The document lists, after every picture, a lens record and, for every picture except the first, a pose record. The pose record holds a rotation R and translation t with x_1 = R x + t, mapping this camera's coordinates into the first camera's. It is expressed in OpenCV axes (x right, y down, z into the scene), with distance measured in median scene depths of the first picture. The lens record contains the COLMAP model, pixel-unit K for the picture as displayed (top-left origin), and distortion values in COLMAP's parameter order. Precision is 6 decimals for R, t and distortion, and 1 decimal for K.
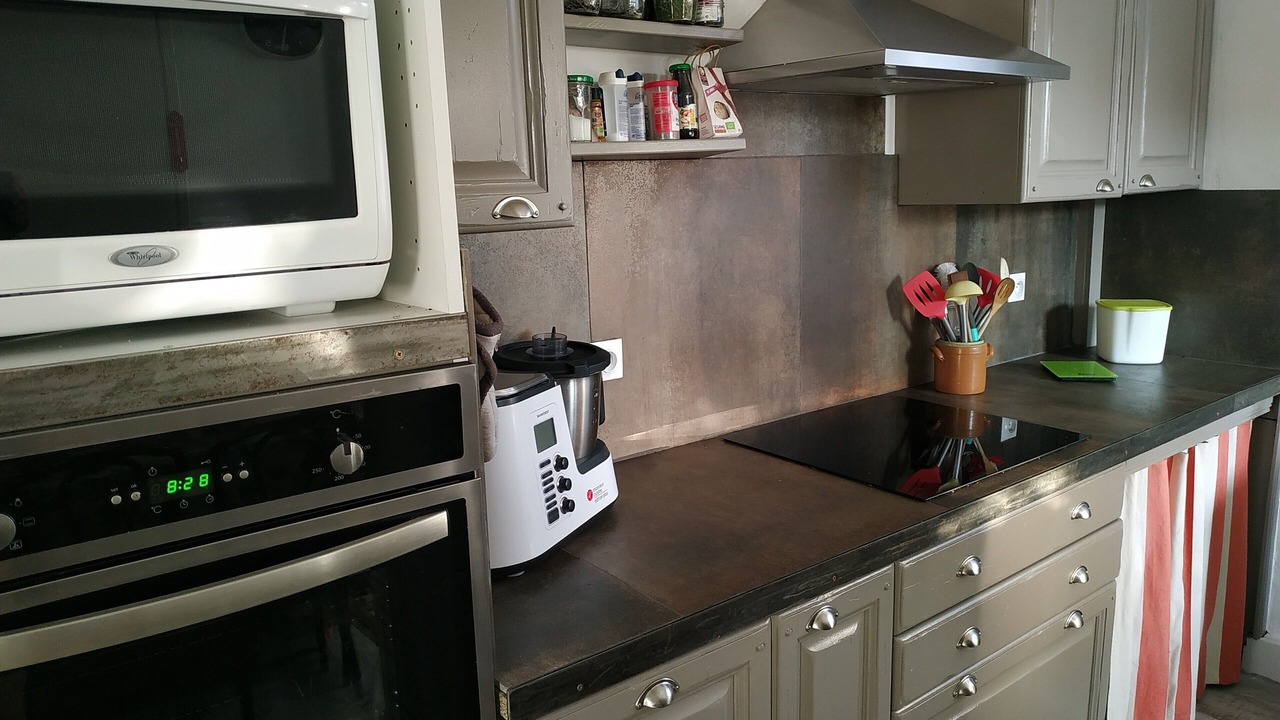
lens RADIAL K [[922.3, 0, 632.0], [0, 922.3, 364.2], [0, 0, 1]] dist [0.016460, -0.037770]
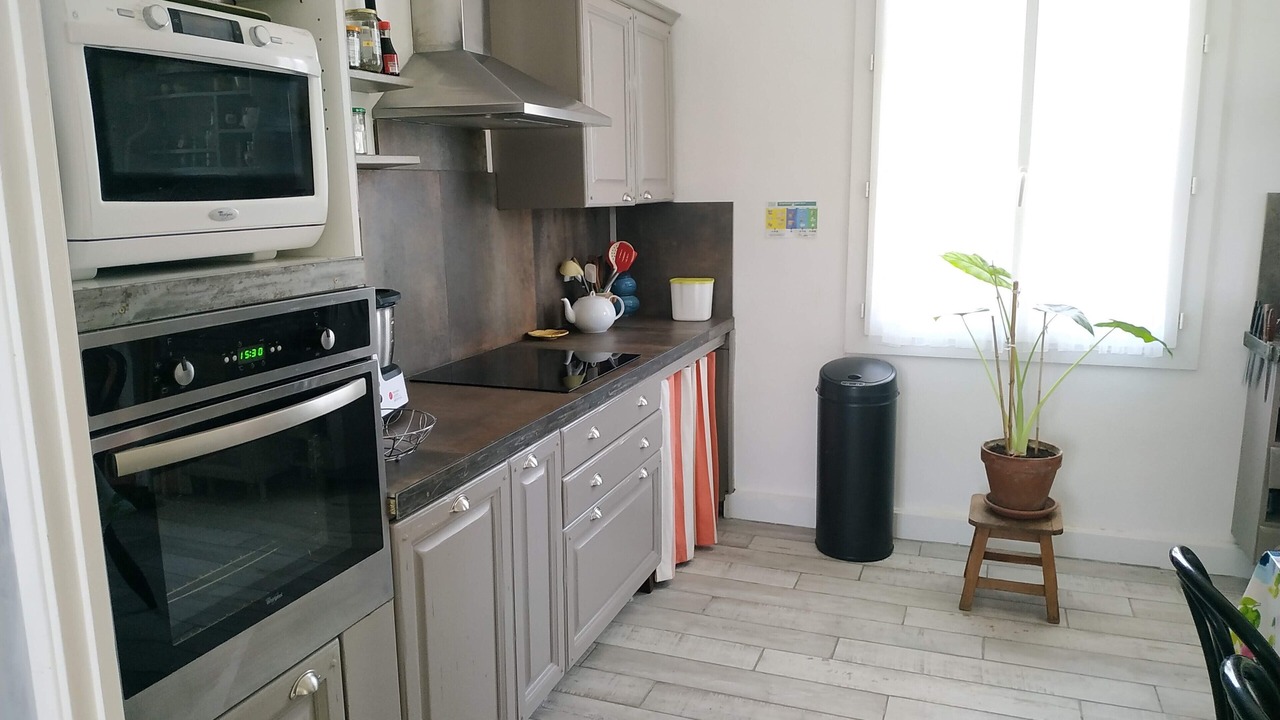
lens RADIAL K [[922.3, 0, 640.8], [0, 922.3, 369.9], [0, 0, 1]] dist [0.016460, -0.037770]
pose [[0.845488, -0.080106, 0.527951, -0.363566], [0.089252, 0.995975, 0.008186, 0.097947], [-0.526482, 0.040200, 0.849235, -0.358040]]
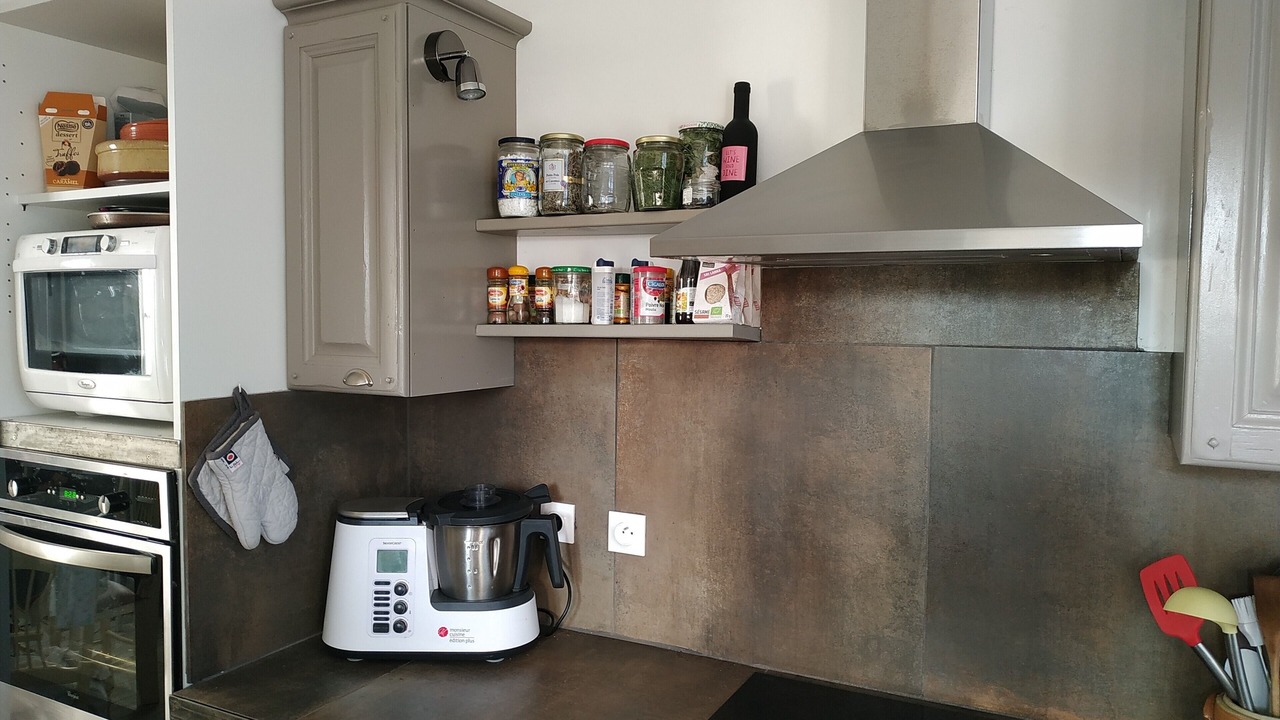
lens RADIAL K [[922.3, 0, 624.9], [0, 922.3, 359.5], [0, 0, 1]] dist [0.016460, -0.037770]
pose [[0.411919, 0.089923, -0.906773, 0.884456], [-0.198230, 0.980130, 0.007148, -0.201716], [0.889398, 0.176805, 0.421559, 0.557512]]
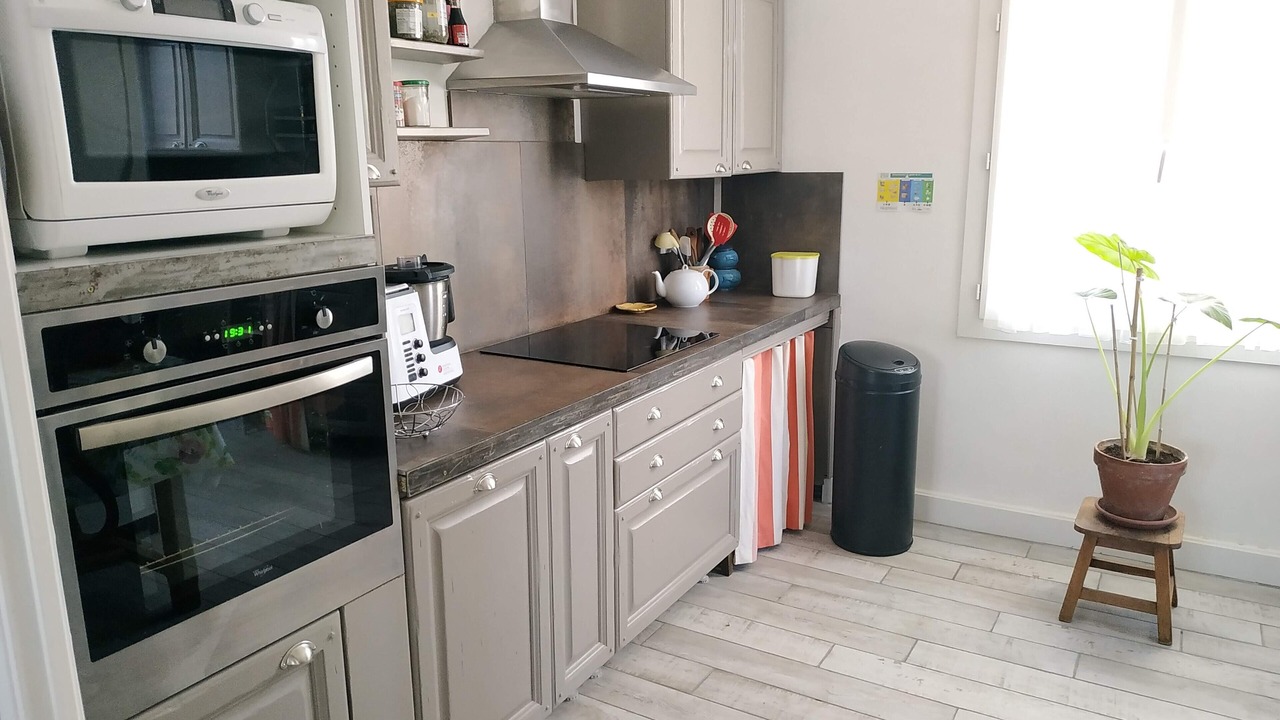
lens RADIAL K [[922.3, 0, 650.6], [0, 922.3, 370.9], [0, 0, 1]] dist [0.016460, -0.037770]
pose [[0.923408, -0.062640, 0.378675, -0.204801], [0.052678, 0.997940, 0.036623, 0.084380], [-0.380189, -0.013870, 0.924805, -0.390662]]
